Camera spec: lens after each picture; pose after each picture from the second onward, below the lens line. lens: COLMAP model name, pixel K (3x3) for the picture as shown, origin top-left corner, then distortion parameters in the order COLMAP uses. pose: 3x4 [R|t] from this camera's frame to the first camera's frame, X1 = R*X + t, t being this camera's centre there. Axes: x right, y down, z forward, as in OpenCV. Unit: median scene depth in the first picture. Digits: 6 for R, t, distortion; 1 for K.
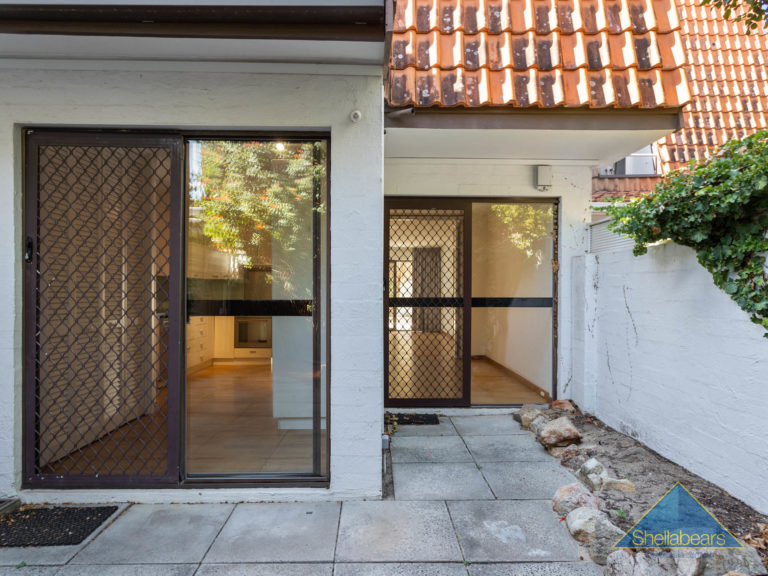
lens RADIAL K [[474.9, 0, 385.2], [0, 474.9, 294.8], [0, 0, 1]] dist [-0.003335, 0.004441]
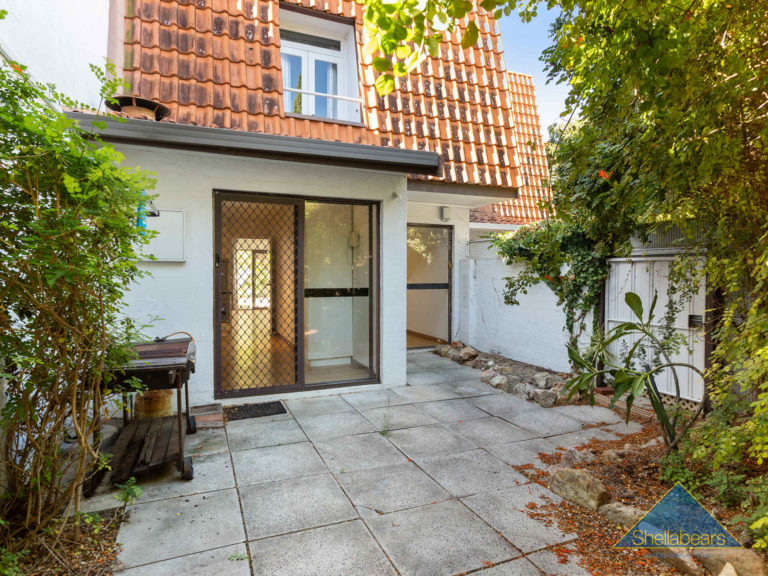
lens RADIAL K [[443.9, 0, 382.5], [0, 443.9, 285.1], [0, 0, 1]] dist [-0.005545, -0.000320]
pose [[0.933805, -0.011664, 0.357592, -0.580590], [0.005211, 0.999806, 0.019003, -0.026266], [-0.357744, -0.015881, 0.933685, -0.540869]]
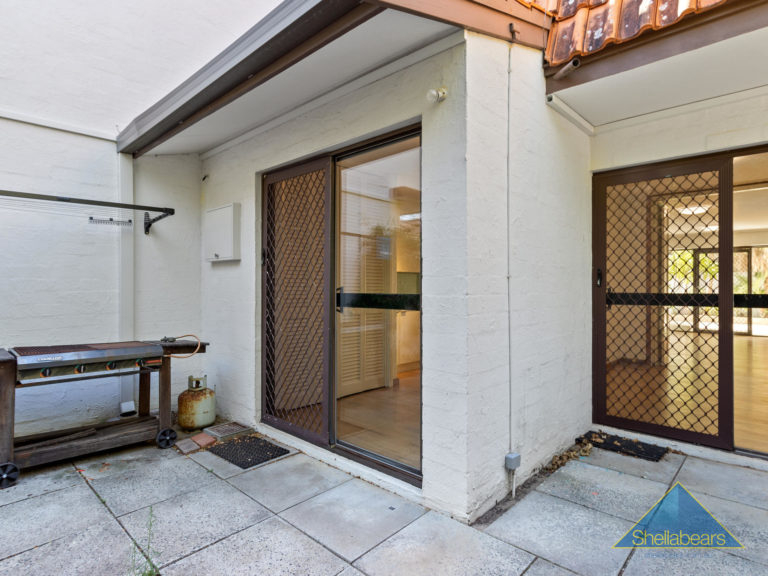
lens RADIAL K [[433.0, 0, 387.4], [0, 433.0, 283.7], [0, 0, 1]] dist [-0.000554, 0.000526]
pose [[0.711914, -0.006564, -0.702236, 0.337145], [-0.001758, 0.999937, -0.011129, -0.000613], [0.702264, 0.009158, 0.711857, 0.244814]]
